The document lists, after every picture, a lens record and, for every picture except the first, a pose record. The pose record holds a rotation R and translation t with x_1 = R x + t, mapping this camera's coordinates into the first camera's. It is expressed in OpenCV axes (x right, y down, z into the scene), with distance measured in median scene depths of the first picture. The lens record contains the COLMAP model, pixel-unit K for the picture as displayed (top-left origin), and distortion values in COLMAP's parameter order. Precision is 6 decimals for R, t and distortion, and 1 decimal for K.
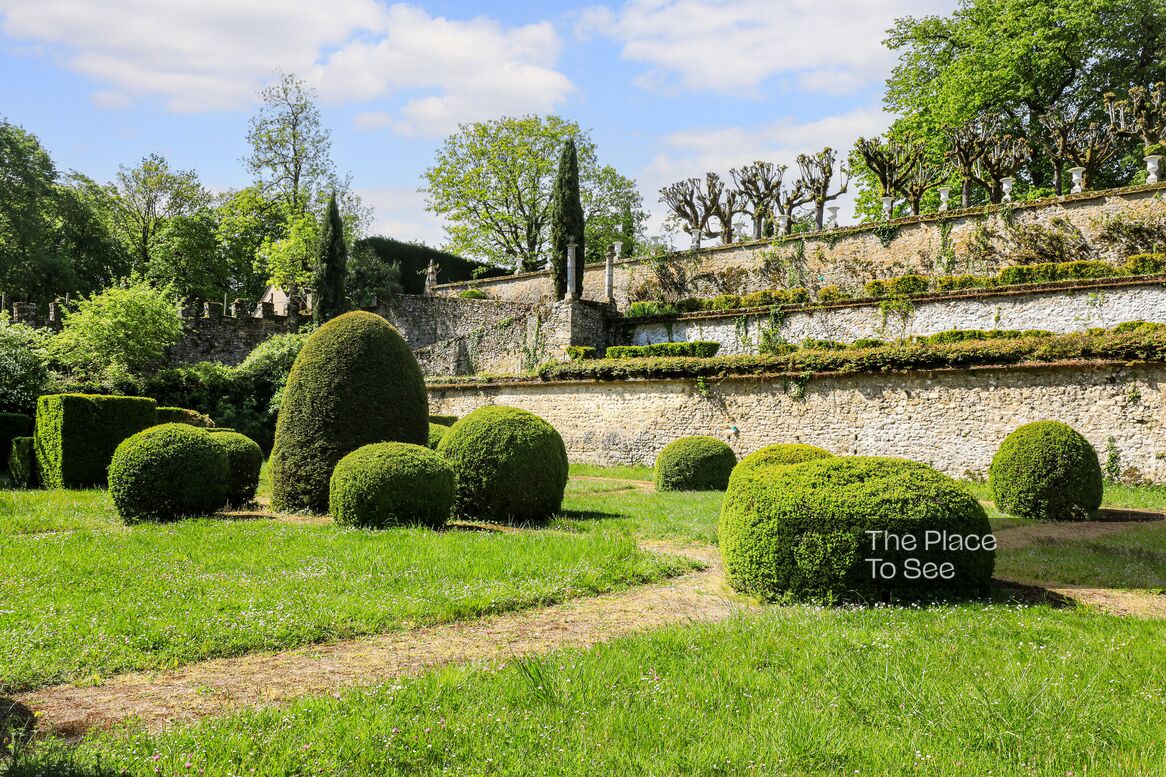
lens RADIAL K [[846.6, 0, 541.8], [0, 846.6, 388.7], [0, 0, 1]] dist [0.024096, -0.004185]
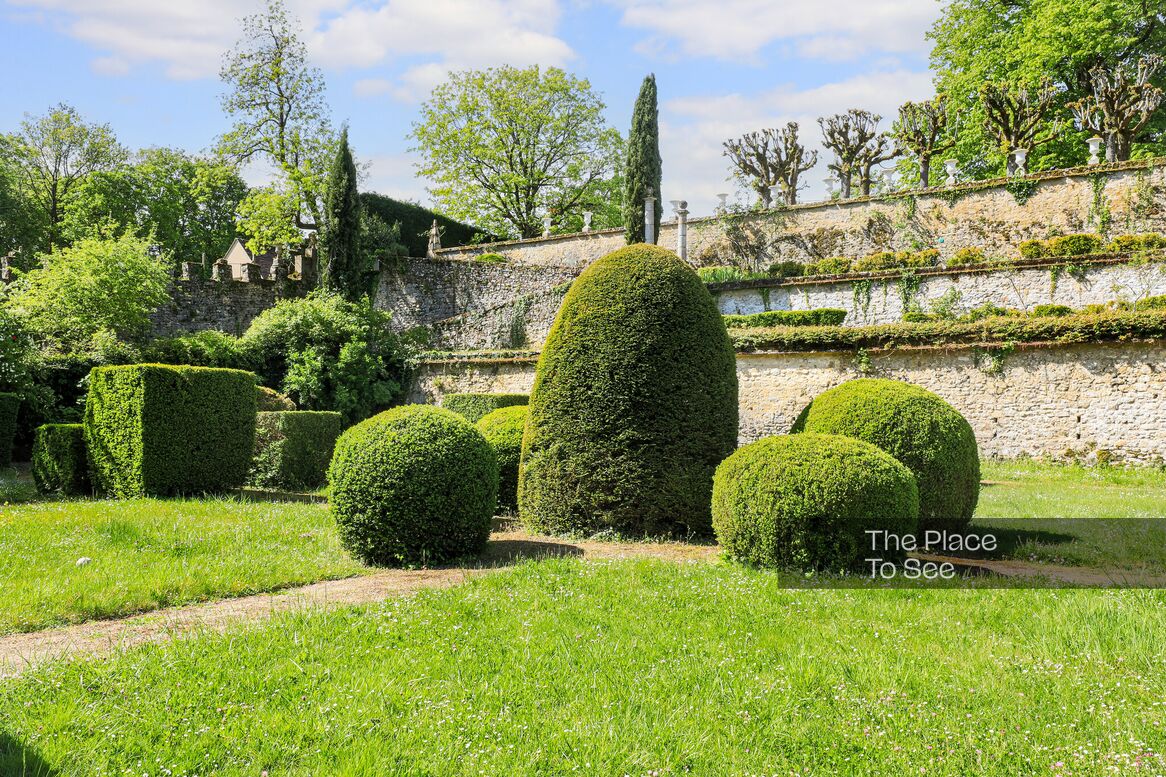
lens RADIAL K [[846.6, 0, 541.8], [0, 846.6, 388.7], [0, 0, 1]] dist [0.024096, -0.004185]
pose [[0.993572, -0.000886, 0.113201, -0.198017], [-0.001741, 0.999731, 0.023107, 0.006289], [-0.113191, -0.023156, 0.993303, 0.164432]]
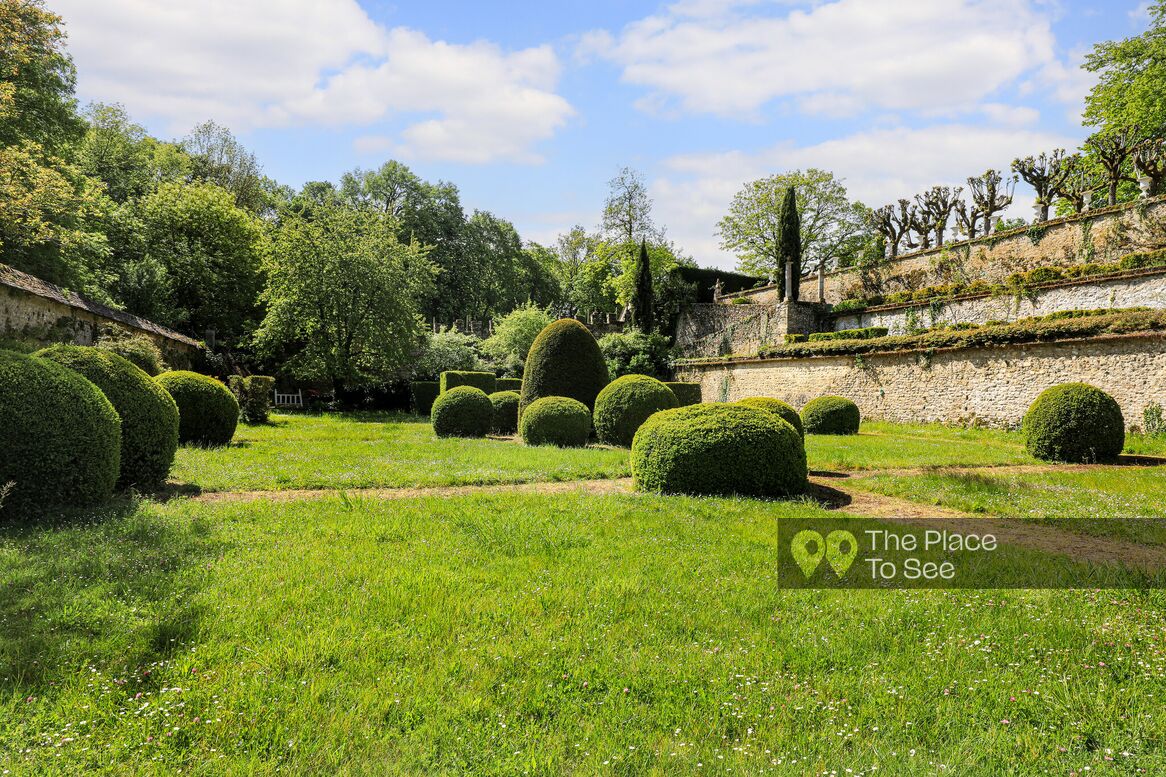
lens RADIAL K [[580.4, 0, 630.0], [0, 580.4, 381.9], [0, 0, 1]] dist [-0.003635, -0.000066]
pose [[0.928337, -0.005688, -0.371696, 0.169775], [0.015031, 0.999640, 0.022245, 0.004663], [0.371436, -0.026238, 0.928088, -0.006720]]
